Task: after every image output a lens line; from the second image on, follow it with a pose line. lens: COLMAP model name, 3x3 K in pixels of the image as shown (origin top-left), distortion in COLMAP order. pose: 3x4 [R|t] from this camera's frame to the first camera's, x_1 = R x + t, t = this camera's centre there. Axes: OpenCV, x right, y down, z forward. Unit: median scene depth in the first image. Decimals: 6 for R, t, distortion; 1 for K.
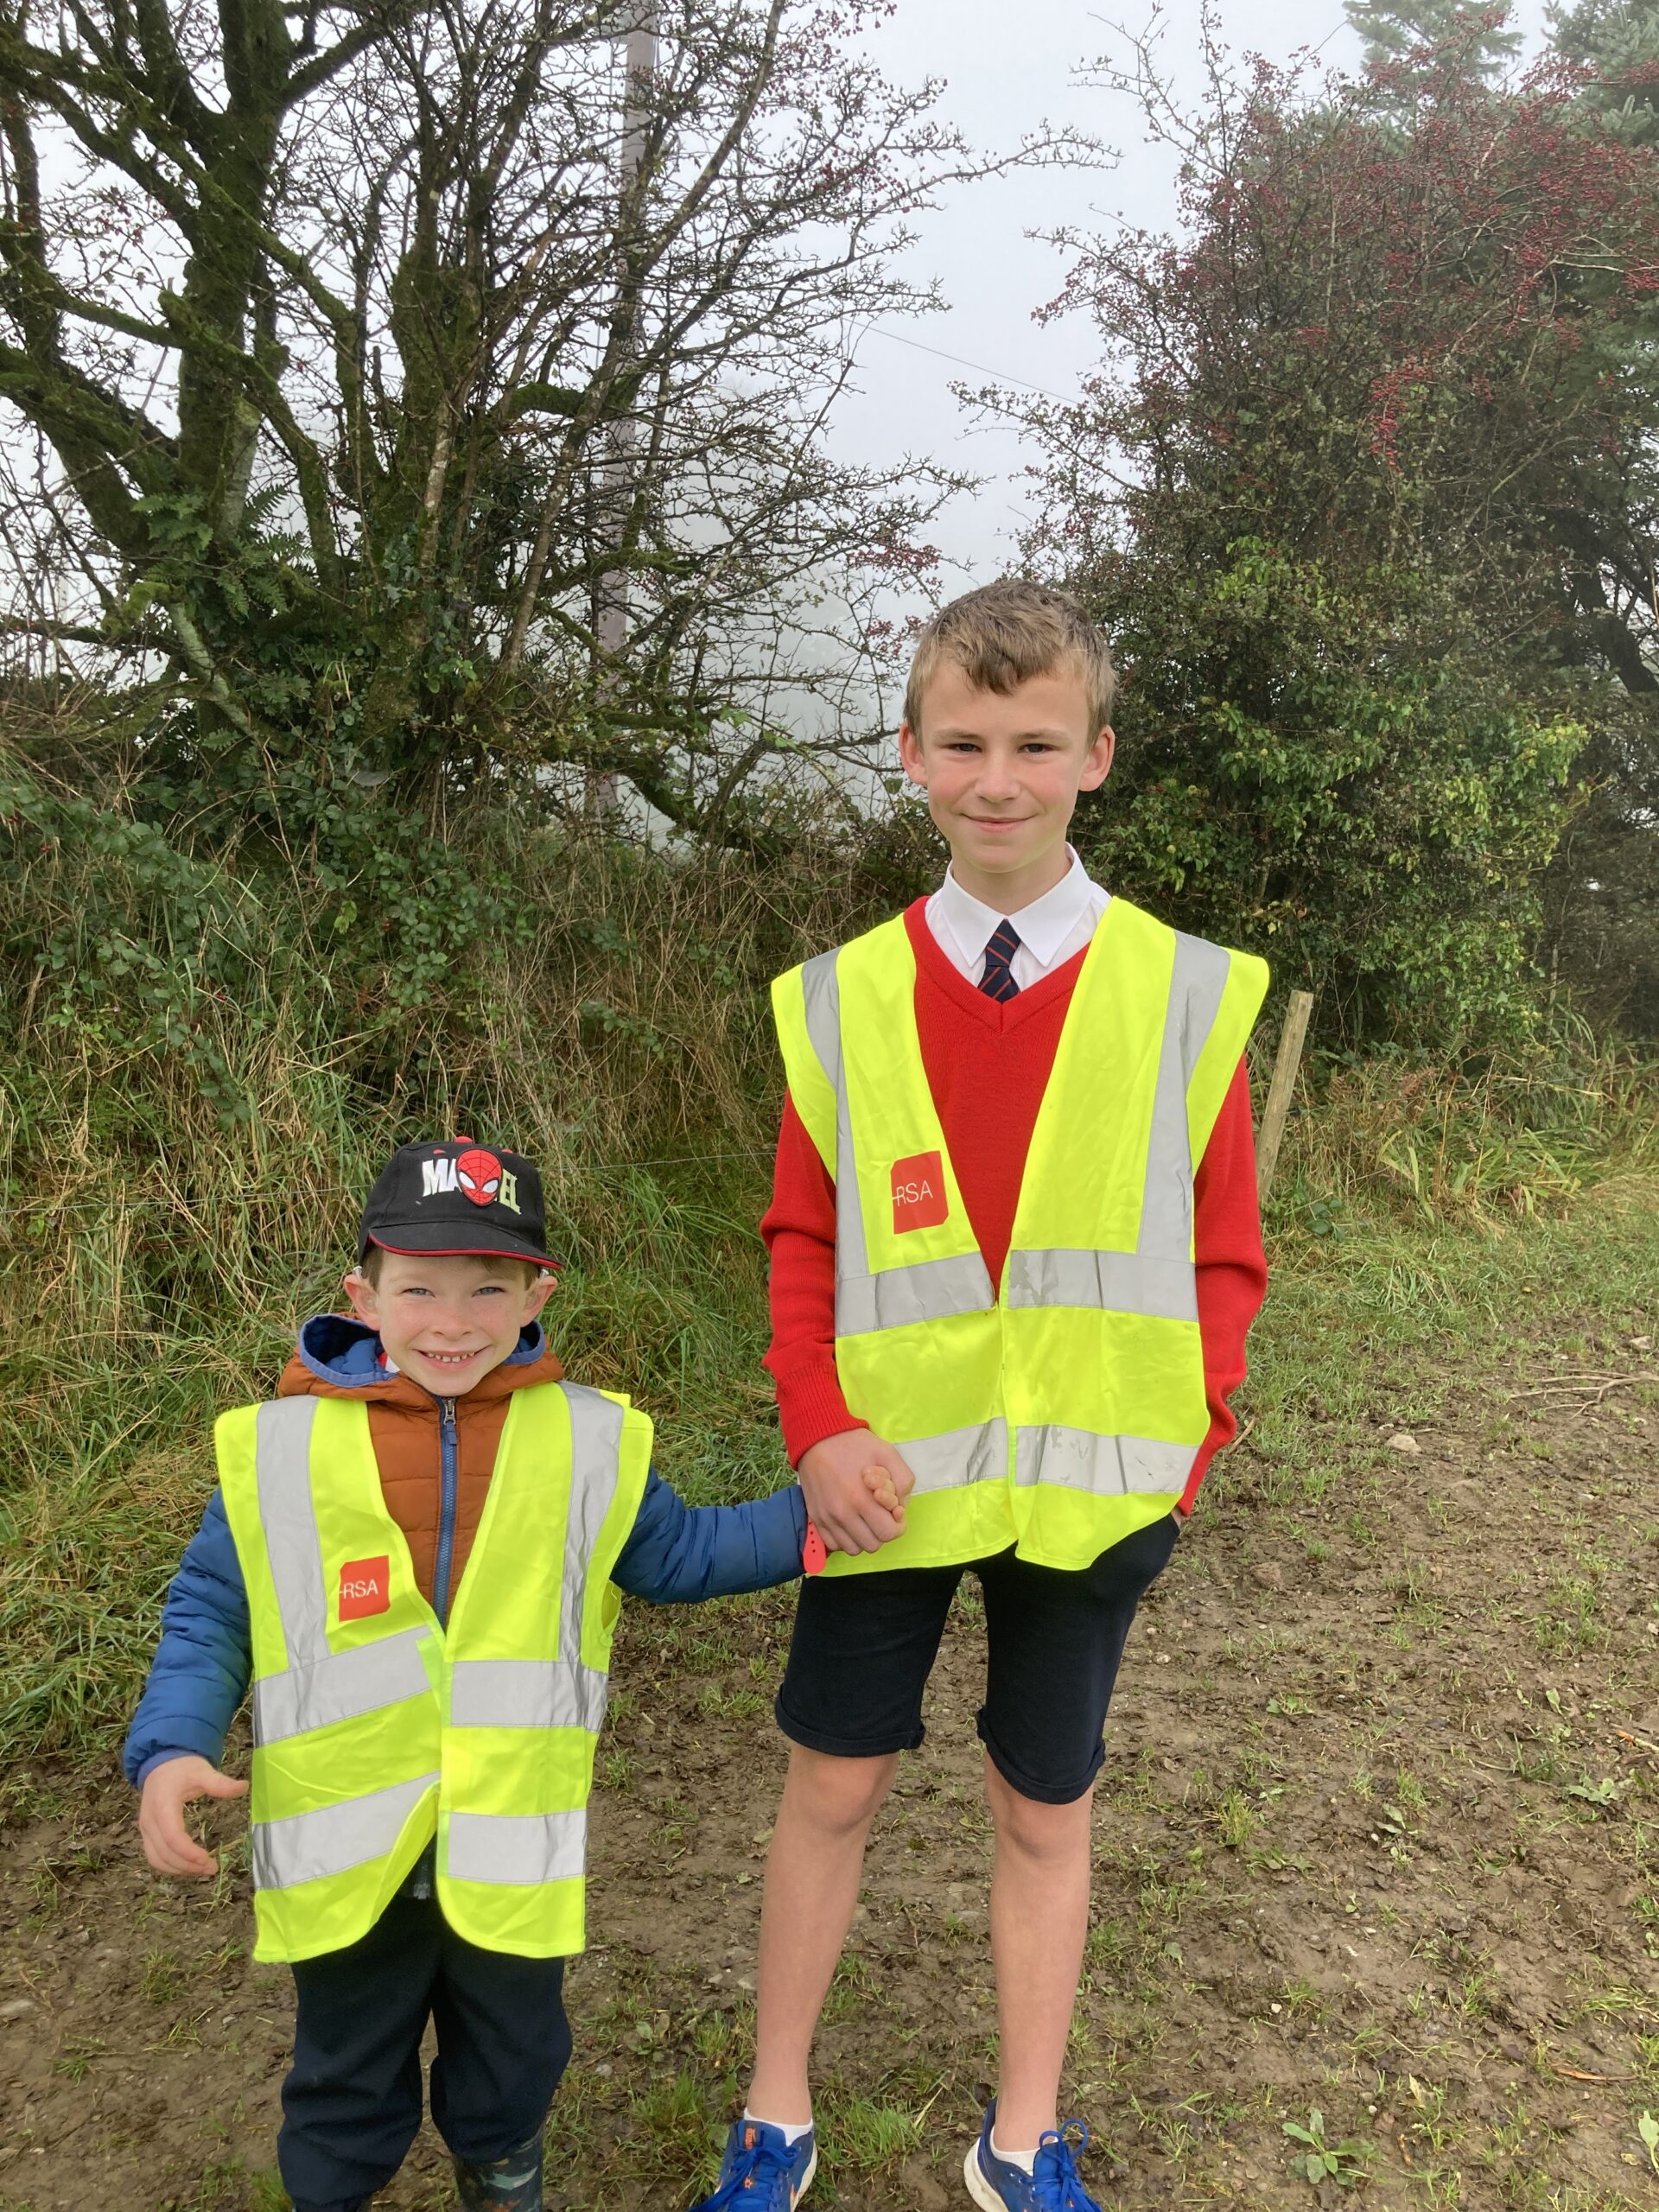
lens RADIAL K [[1813.9, 0, 846.4], [0, 1813.9, 1095.4], [0, 0, 1]] dist [0.013236, 0.005243]
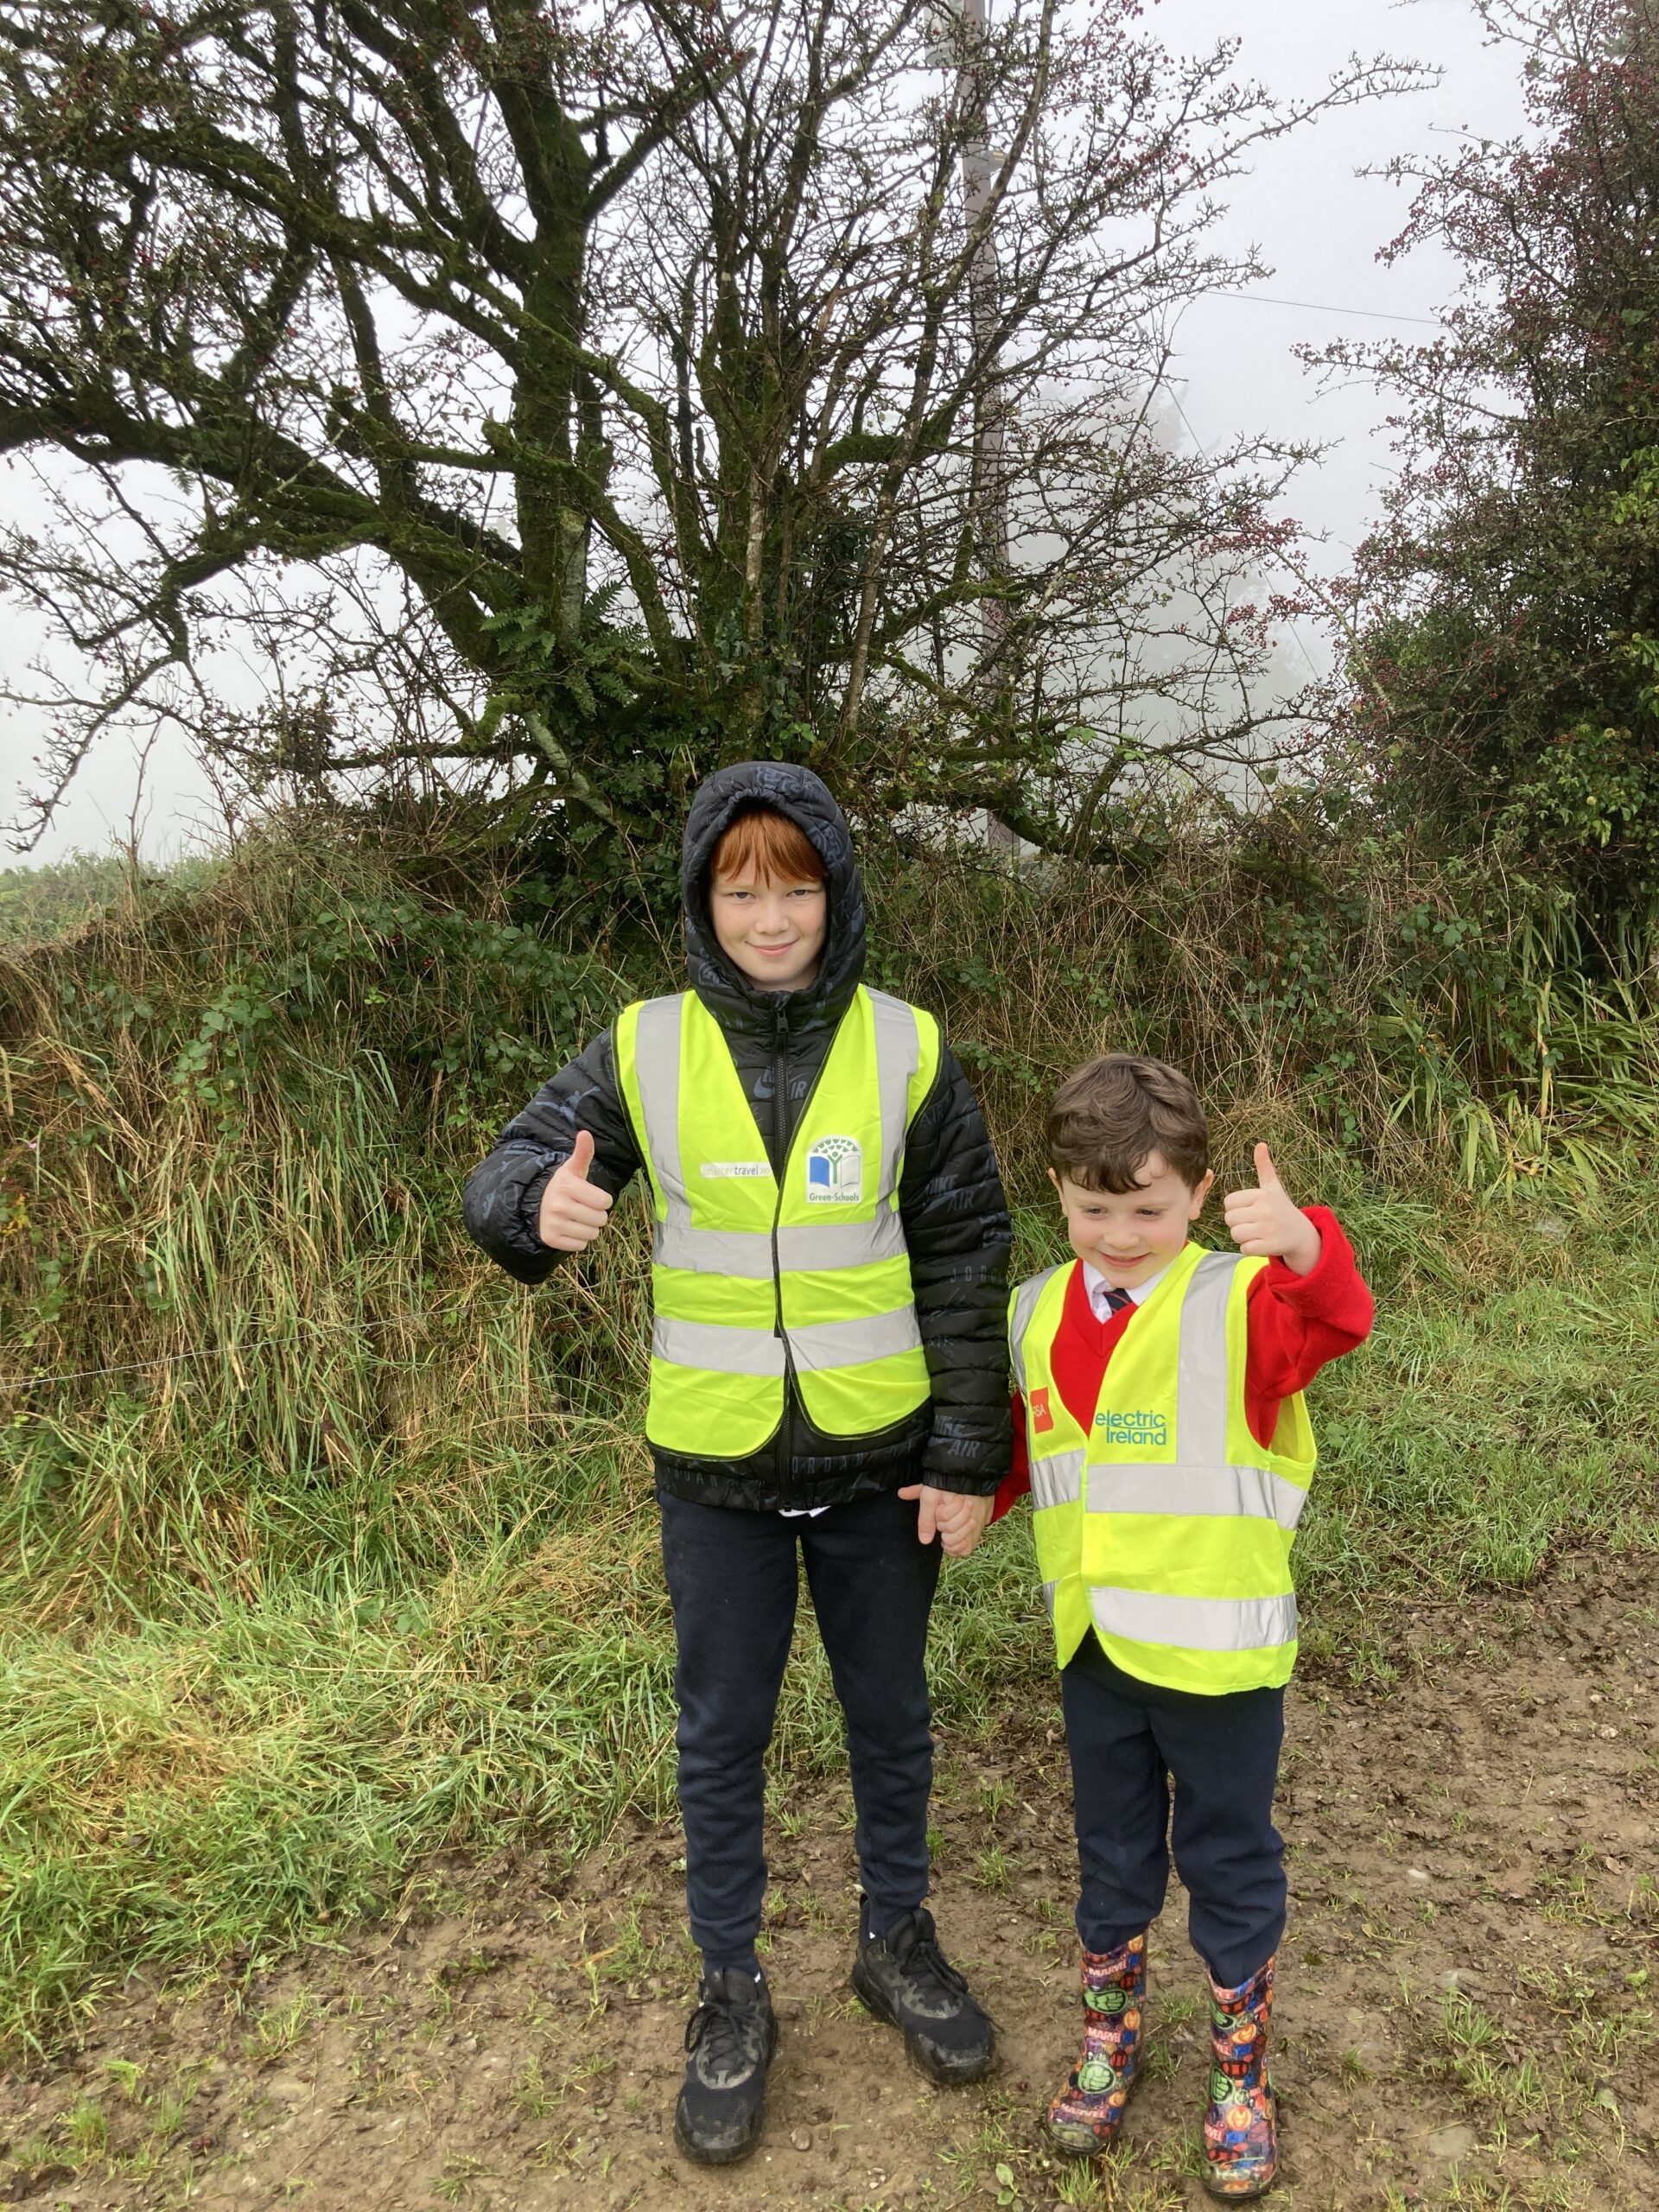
lens RADIAL K [[1813.9, 0, 849.7], [0, 1813.9, 1086.9], [0, 0, 1]] dist [0.013236, 0.005243]
pose [[0.964465, -0.097265, -0.245658, 0.038988], [0.096001, 0.995234, -0.017144, -0.016324], [0.246154, -0.007049, 0.969205, 0.024428]]
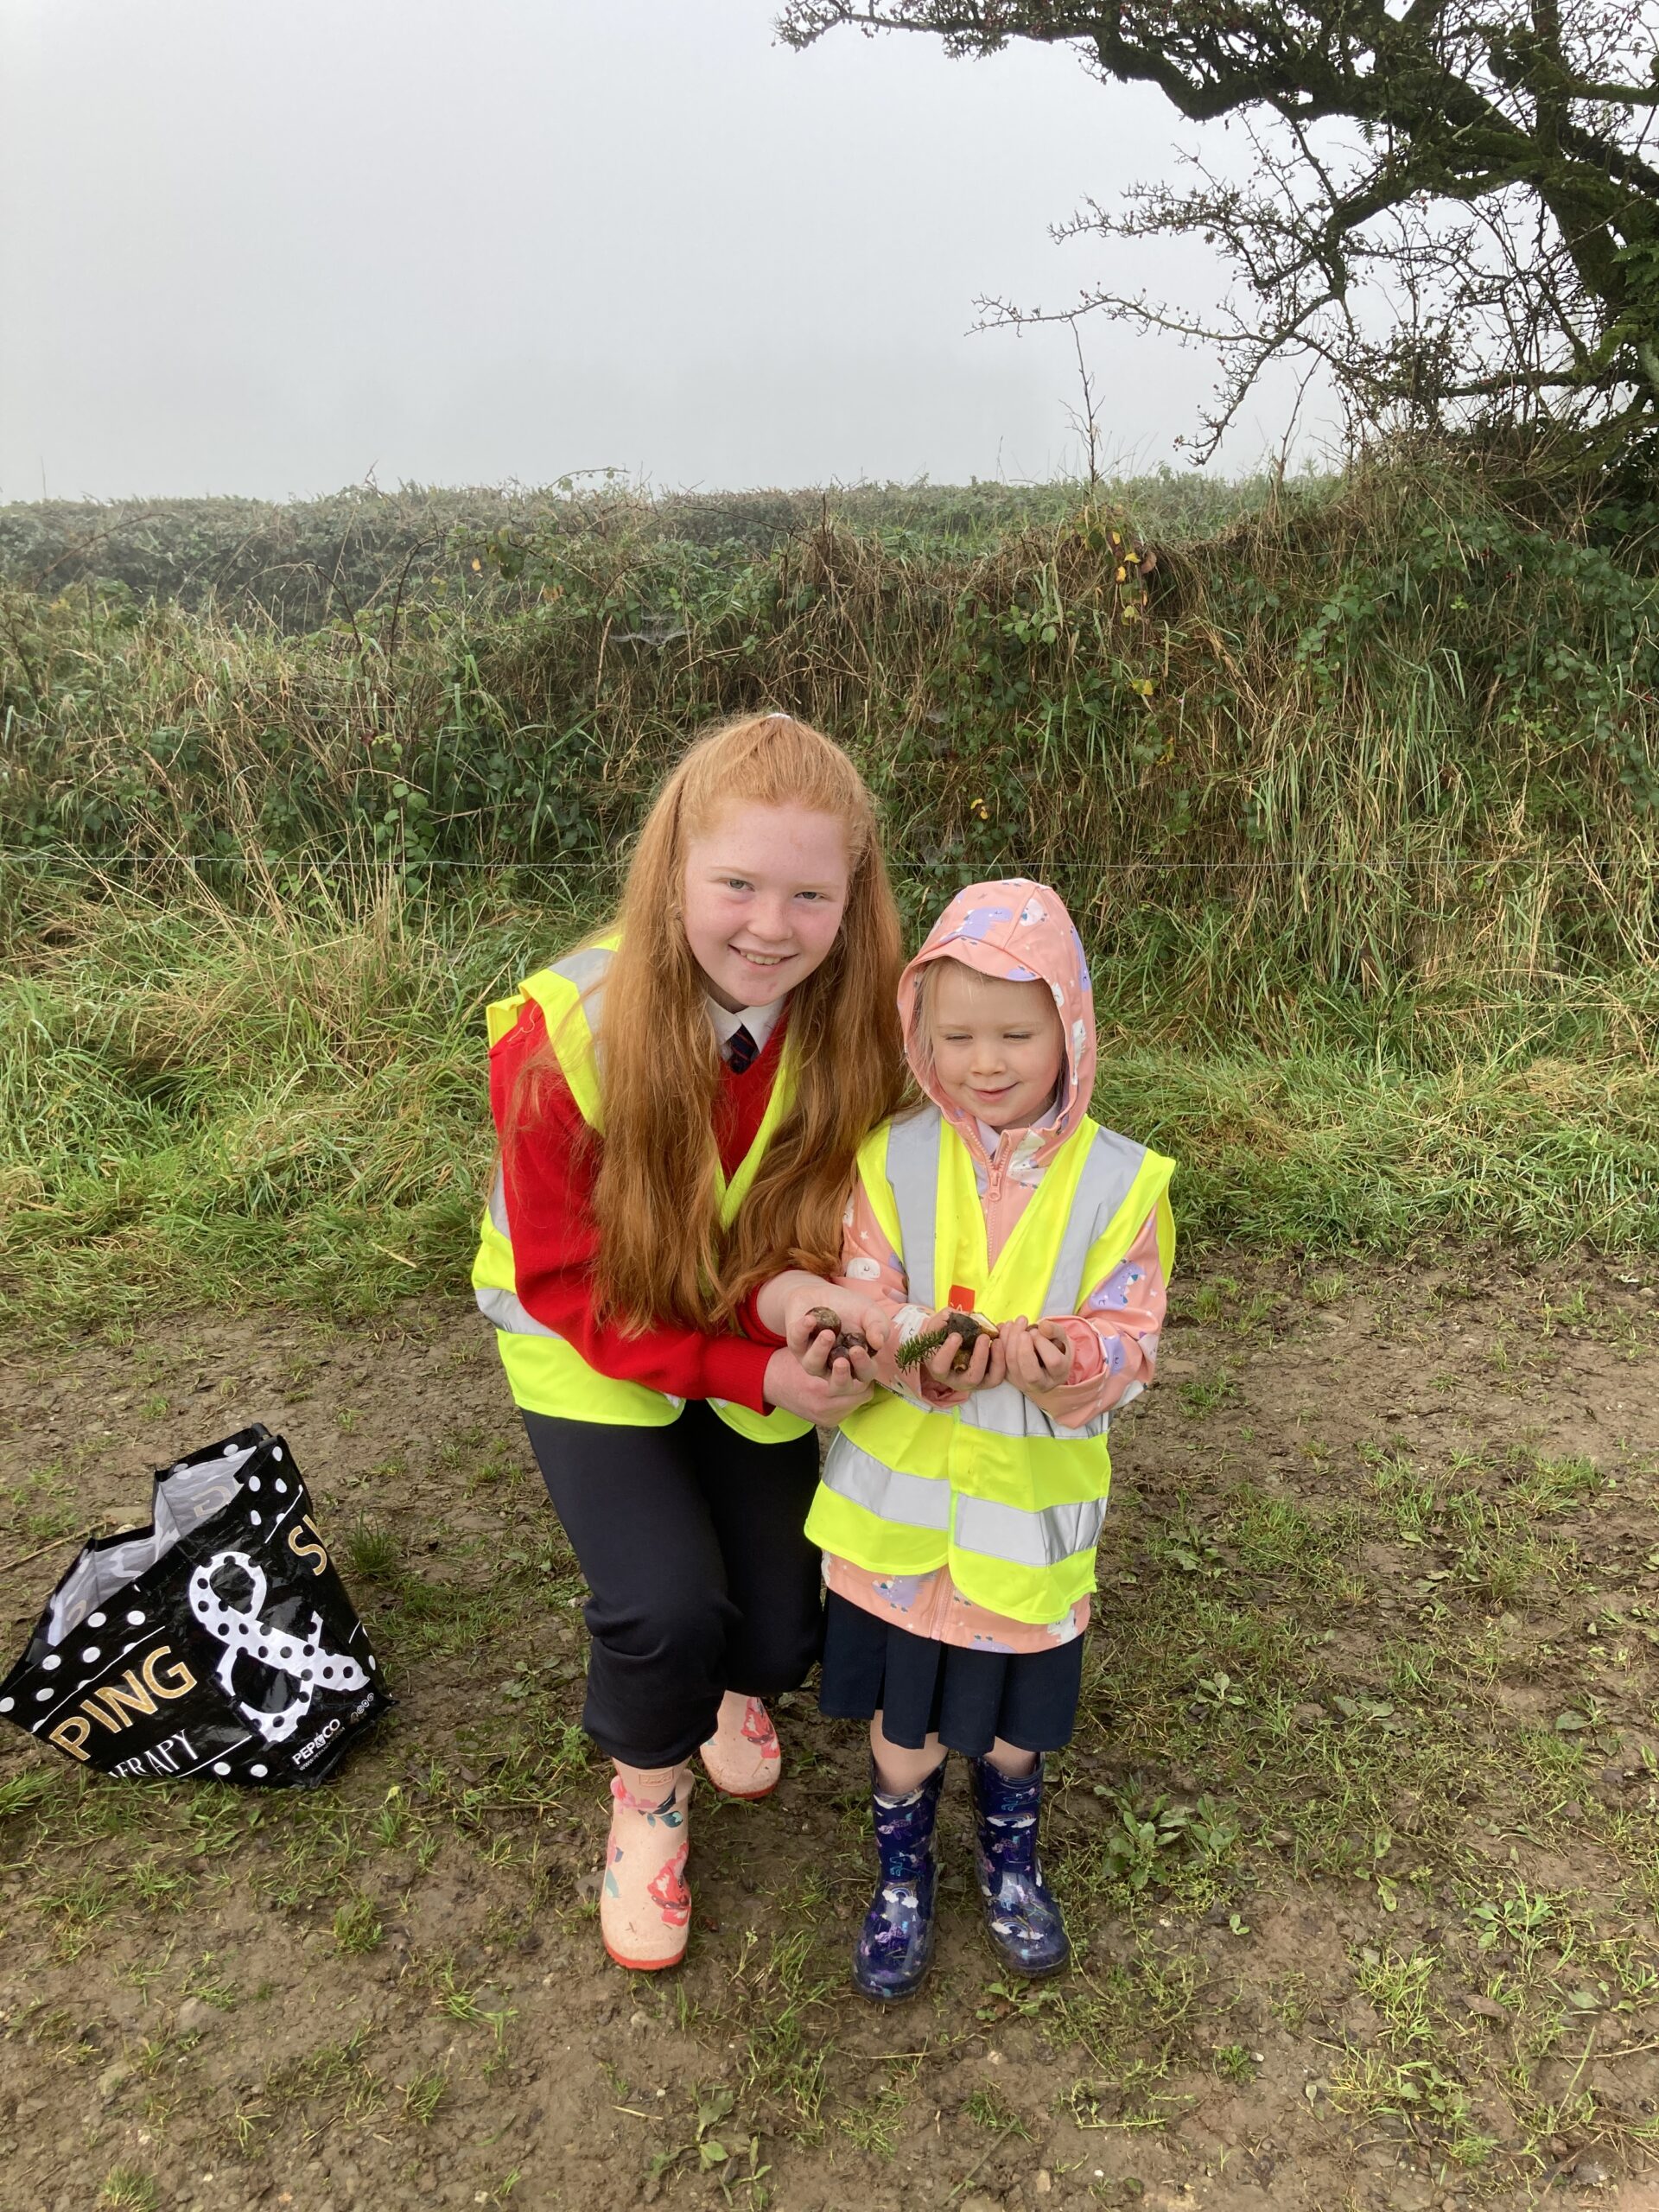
lens RADIAL K [[1813.9, 0, 852.0], [0, 1813.9, 1094.3], [0, 0, 1]] dist [0.013236, 0.005243]
pose [[0.721260, 0.128830, -0.680579, 0.091594], [-0.023347, 0.986515, 0.162000, 0.015803], [0.692271, -0.100955, 0.714541, -0.167068]]
